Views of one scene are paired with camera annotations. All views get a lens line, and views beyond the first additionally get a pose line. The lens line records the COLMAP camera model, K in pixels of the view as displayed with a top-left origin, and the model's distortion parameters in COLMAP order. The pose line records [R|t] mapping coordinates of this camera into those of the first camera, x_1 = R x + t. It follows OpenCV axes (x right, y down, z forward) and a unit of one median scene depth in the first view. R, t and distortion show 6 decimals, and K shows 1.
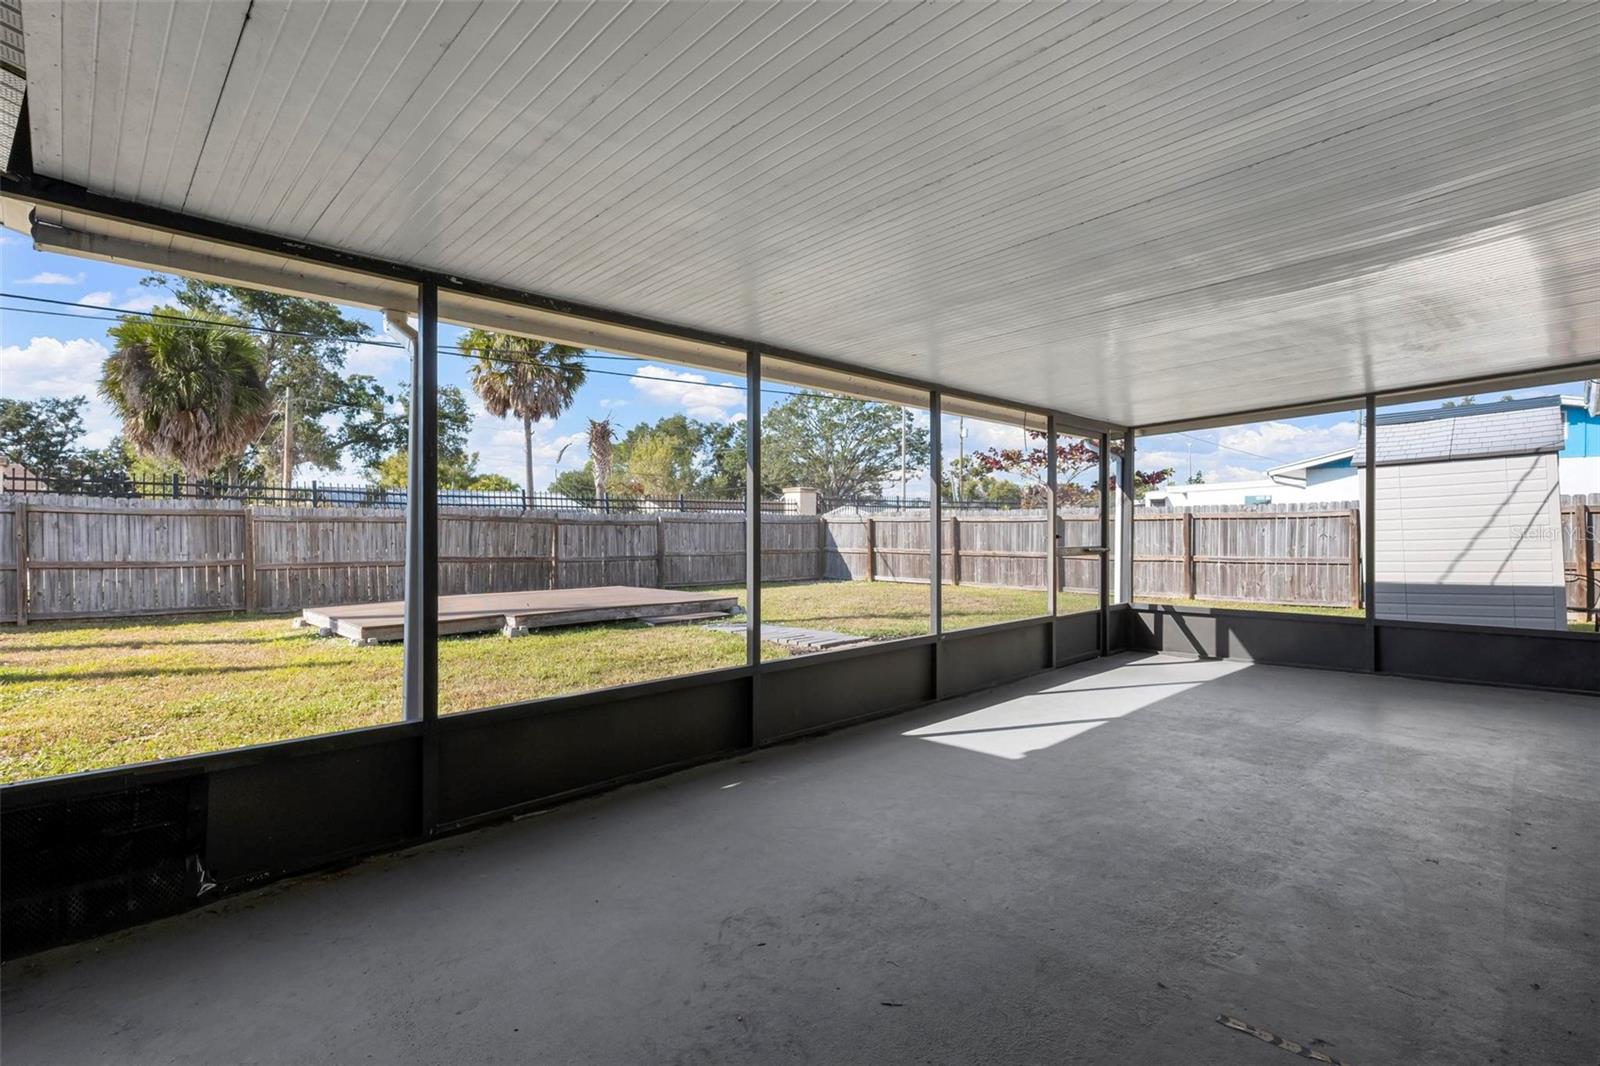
lens RADIAL K [[781.1, 0, 800.8], [0, 781.1, 534.1], [0, 0, 1]] dist [0.005418, 0.000477]
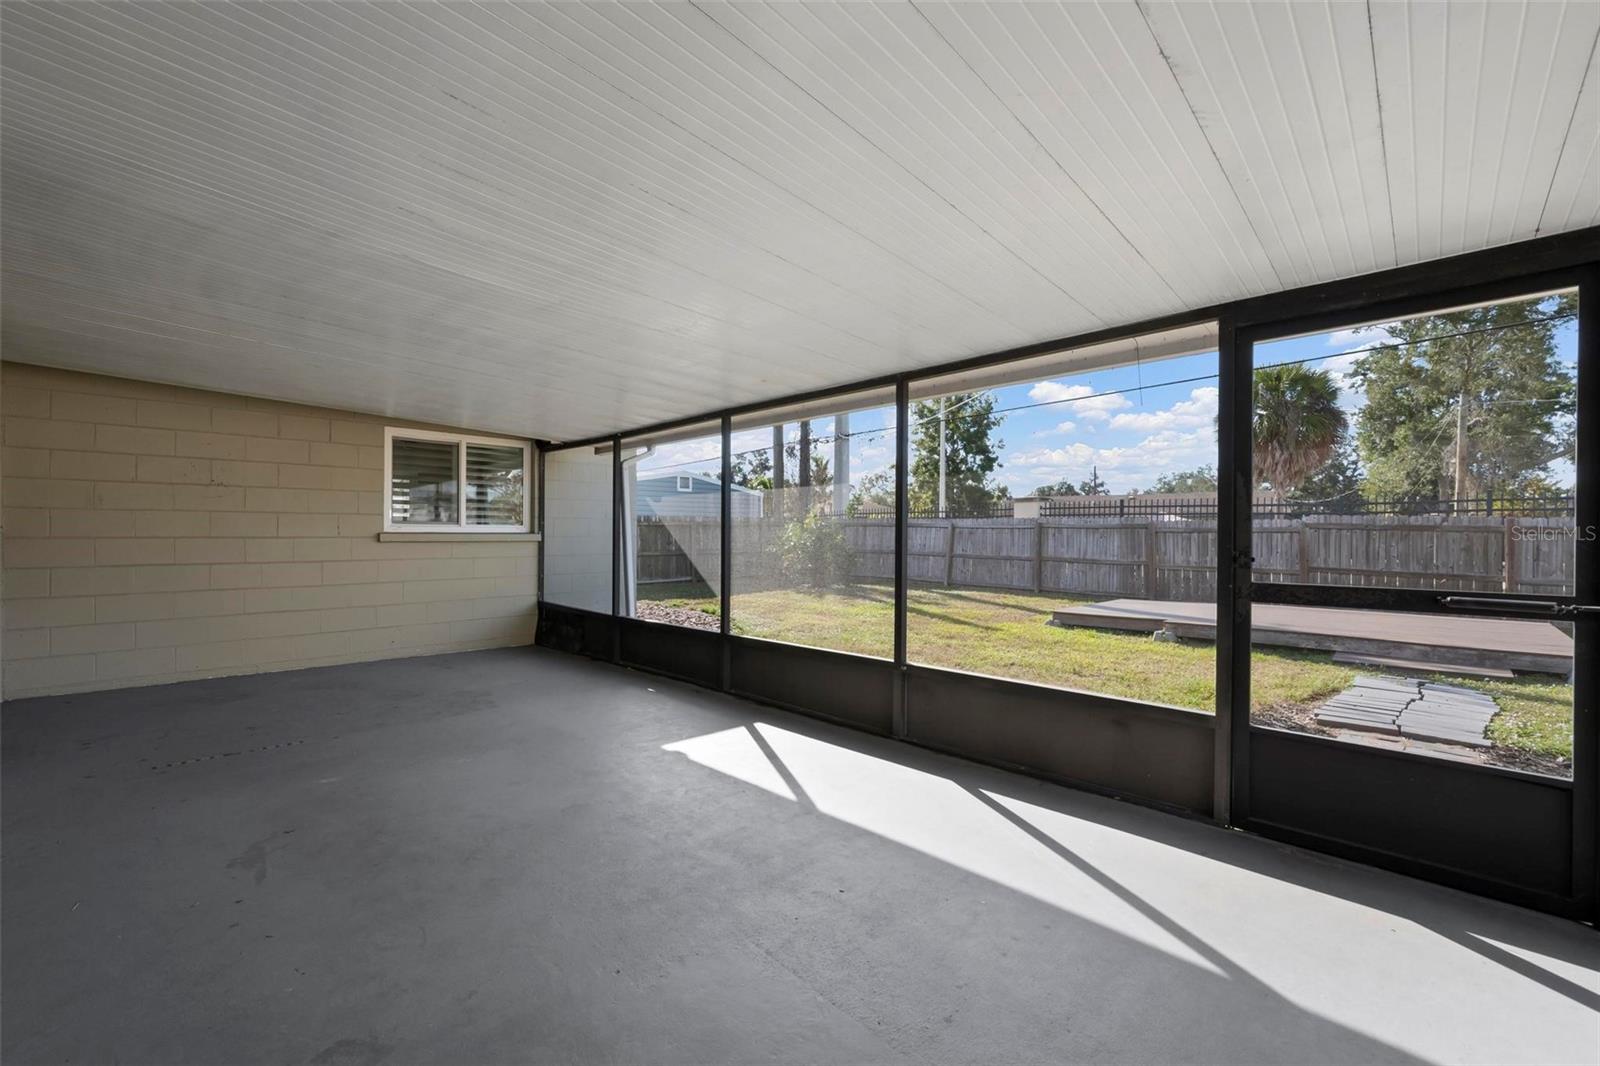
lens RADIAL K [[656.9, 0, 801.1], [0, 656.9, 531.3], [0, 0, 1]] dist [0.001359, 0.001111]
pose [[0.045808, -0.004395, -0.998941, 0.410884], [-0.011269, 0.999924, -0.004917, -0.006394], [0.998887, 0.011483, 0.045755, 0.385789]]
